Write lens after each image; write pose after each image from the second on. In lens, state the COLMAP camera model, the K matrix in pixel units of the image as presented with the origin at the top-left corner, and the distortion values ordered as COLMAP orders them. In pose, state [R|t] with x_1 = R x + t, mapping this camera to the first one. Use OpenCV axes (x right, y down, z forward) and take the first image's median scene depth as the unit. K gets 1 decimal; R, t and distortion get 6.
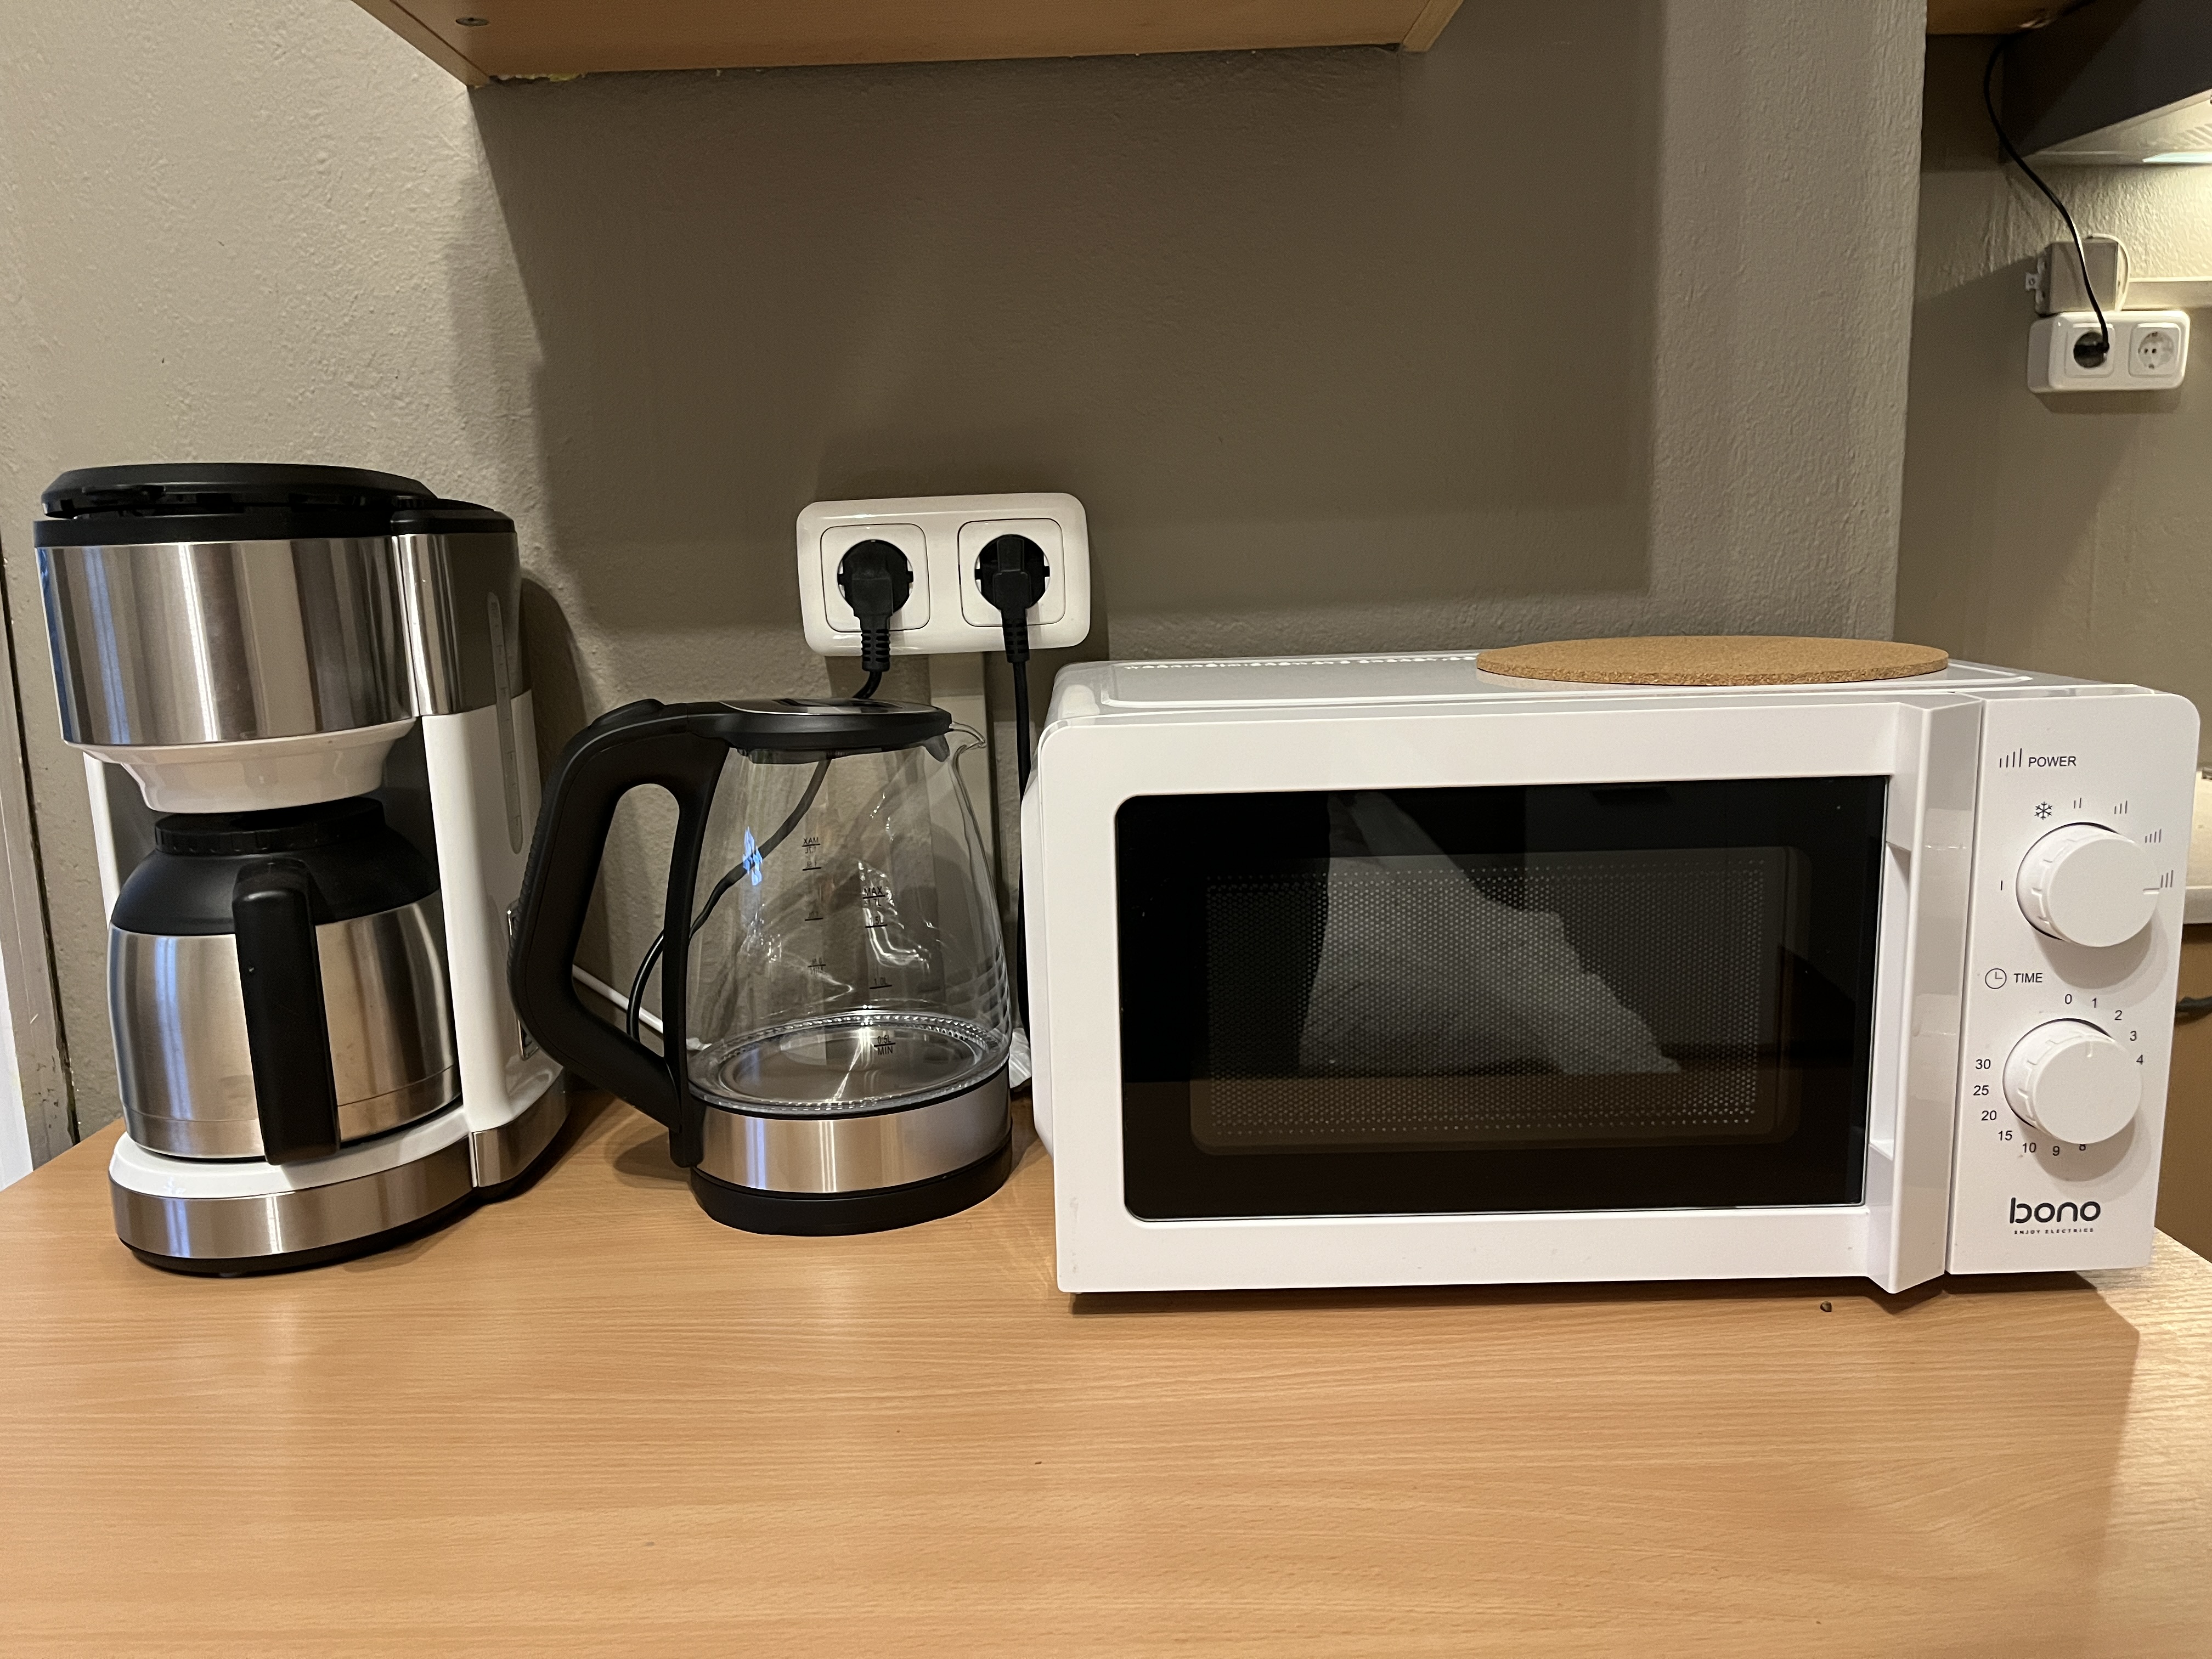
lens RADIAL K [[1663.4, 0, 1106.0], [0, 1663.4, 829.5], [0, 0, 1]] dist [0.122673, -0.163947]
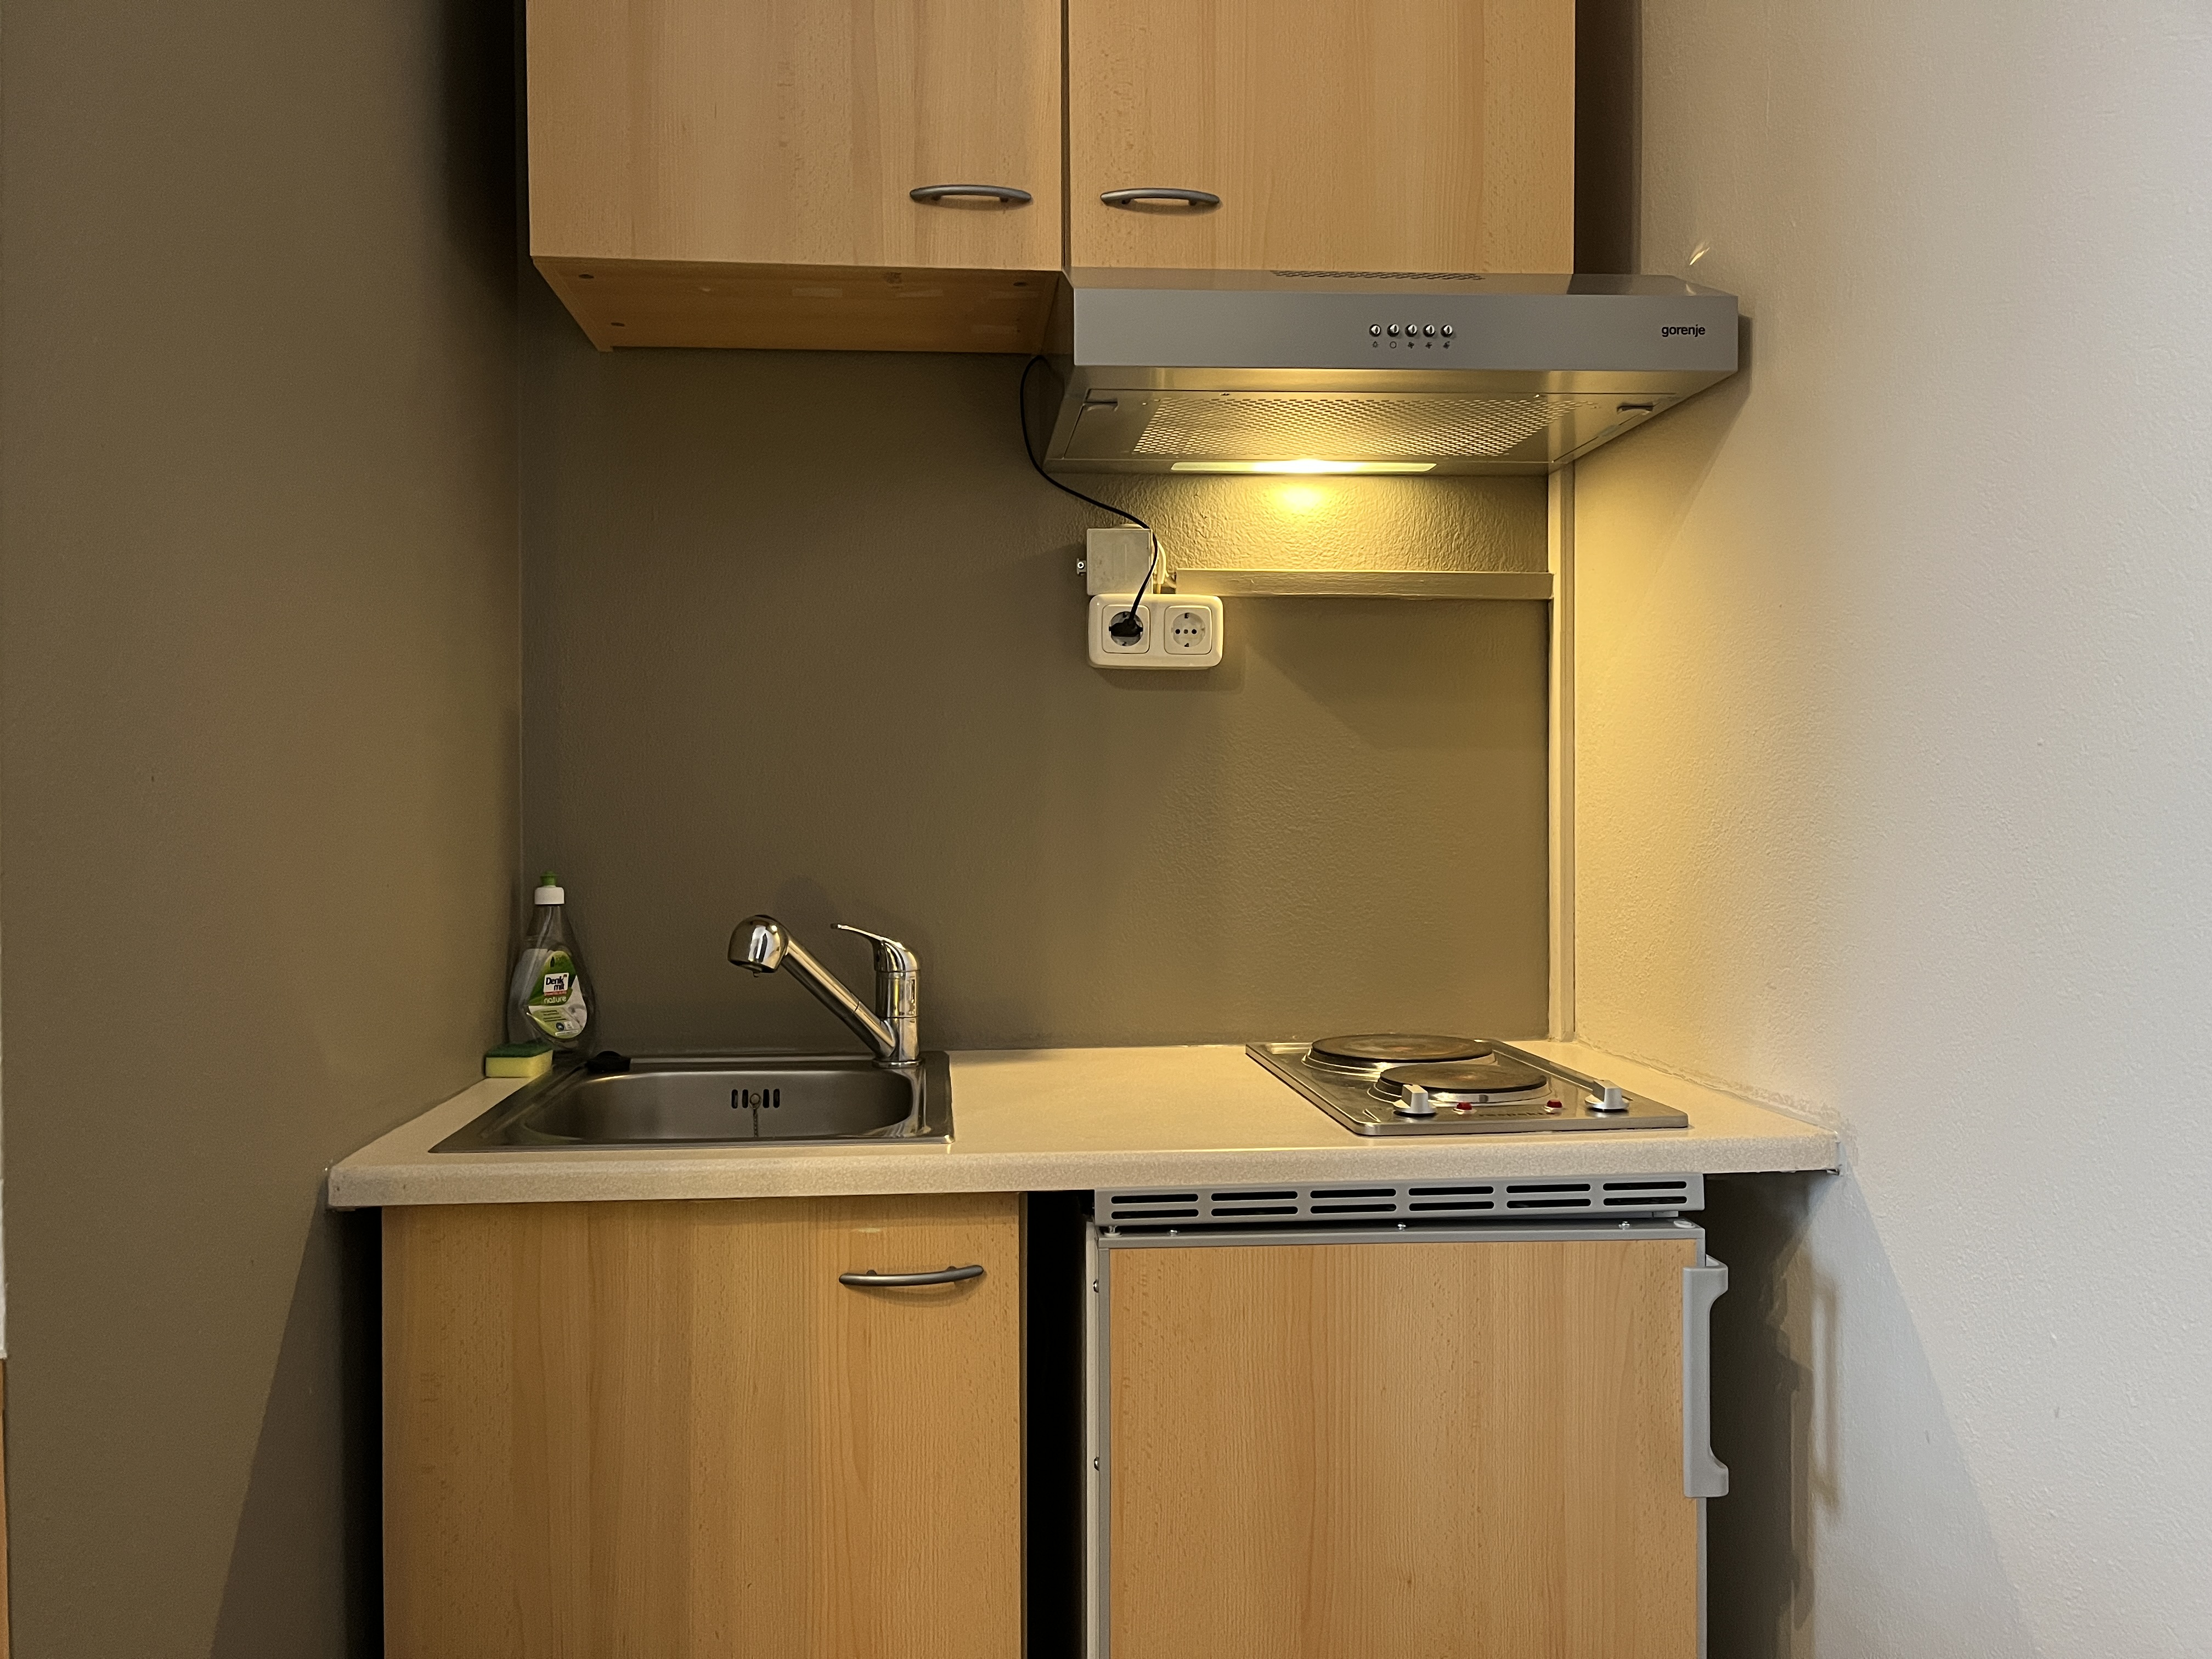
lens RADIAL K [[1663.4, 0, 1106.0], [0, 1663.4, 829.5], [0, 0, 1]] dist [0.122673, -0.163947]
pose [[0.997102, 0.023811, 0.072258, 0.495105], [-0.012485, 0.988096, -0.153329, -0.004005], [-0.075049, 0.151982, 0.985530, 0.015081]]
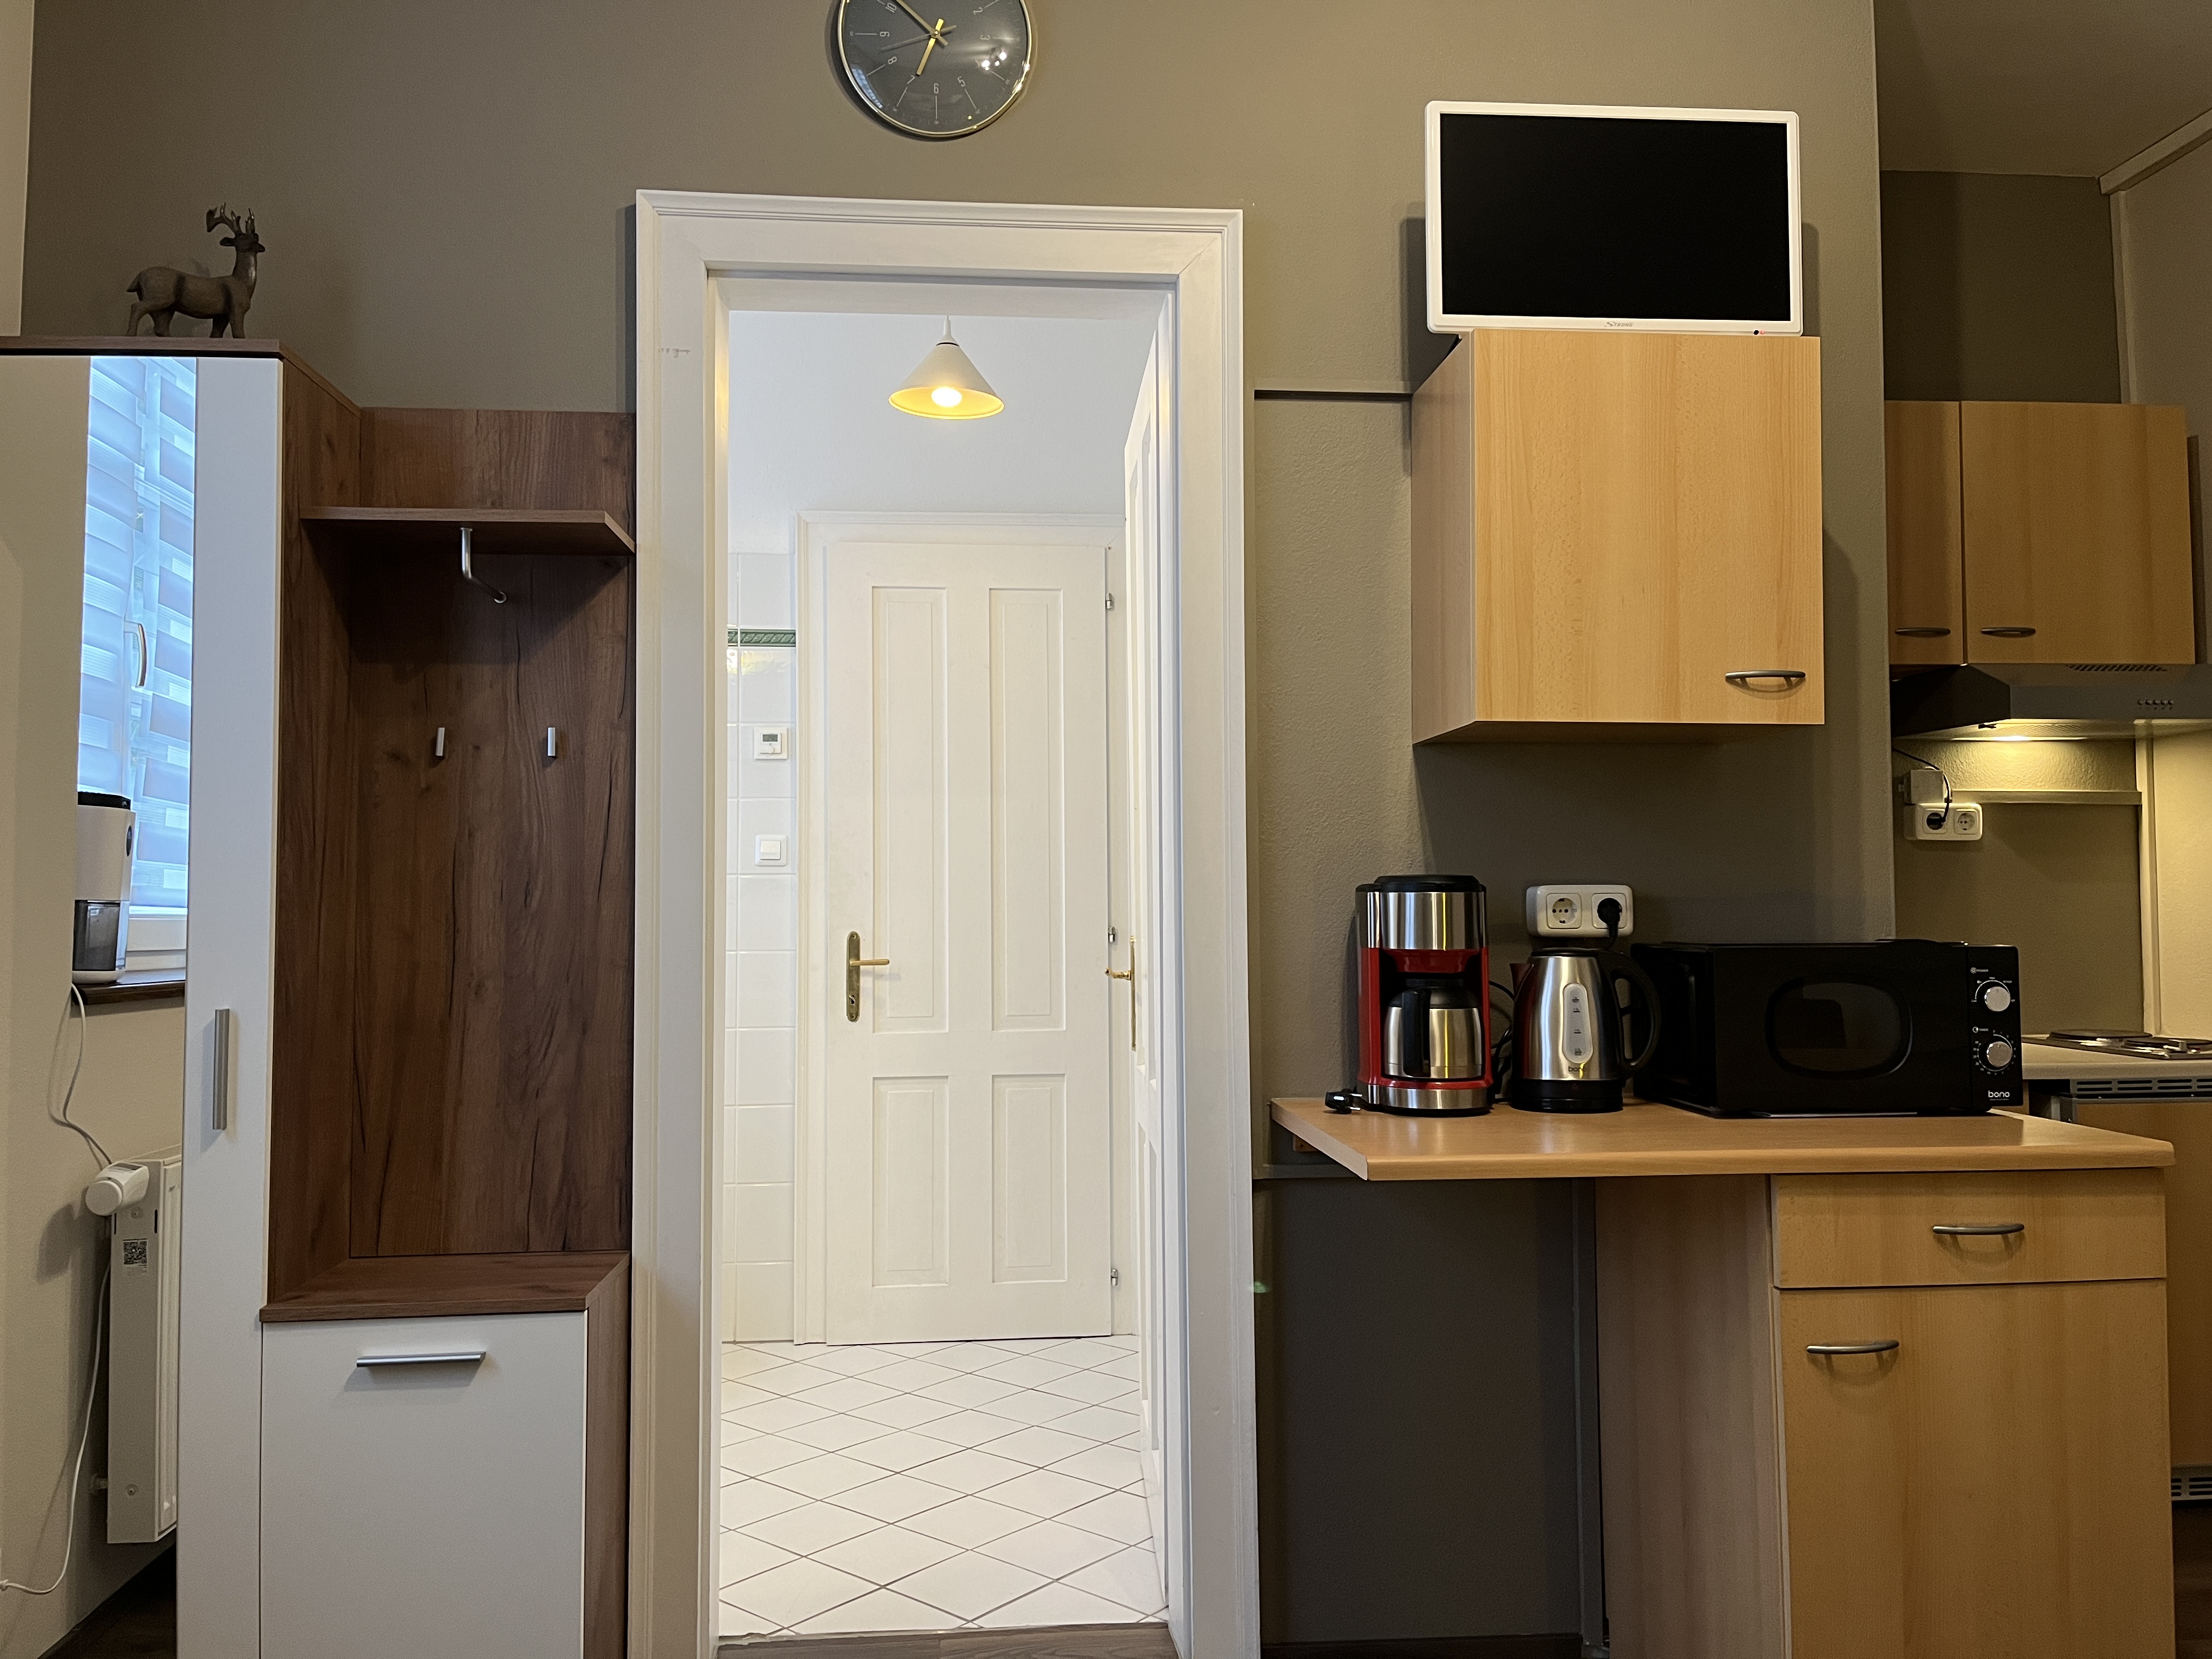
lens RADIAL K [[1663.4, 0, 1106.0], [0, 1663.4, 829.5], [0, 0, 1]] dist [0.122673, -0.163947]
pose [[0.995970, 0.027698, 0.085299, -0.583842], [-0.009139, 0.977506, -0.210711, 0.165332], [-0.089217, 0.209082, 0.973820, -0.889079]]
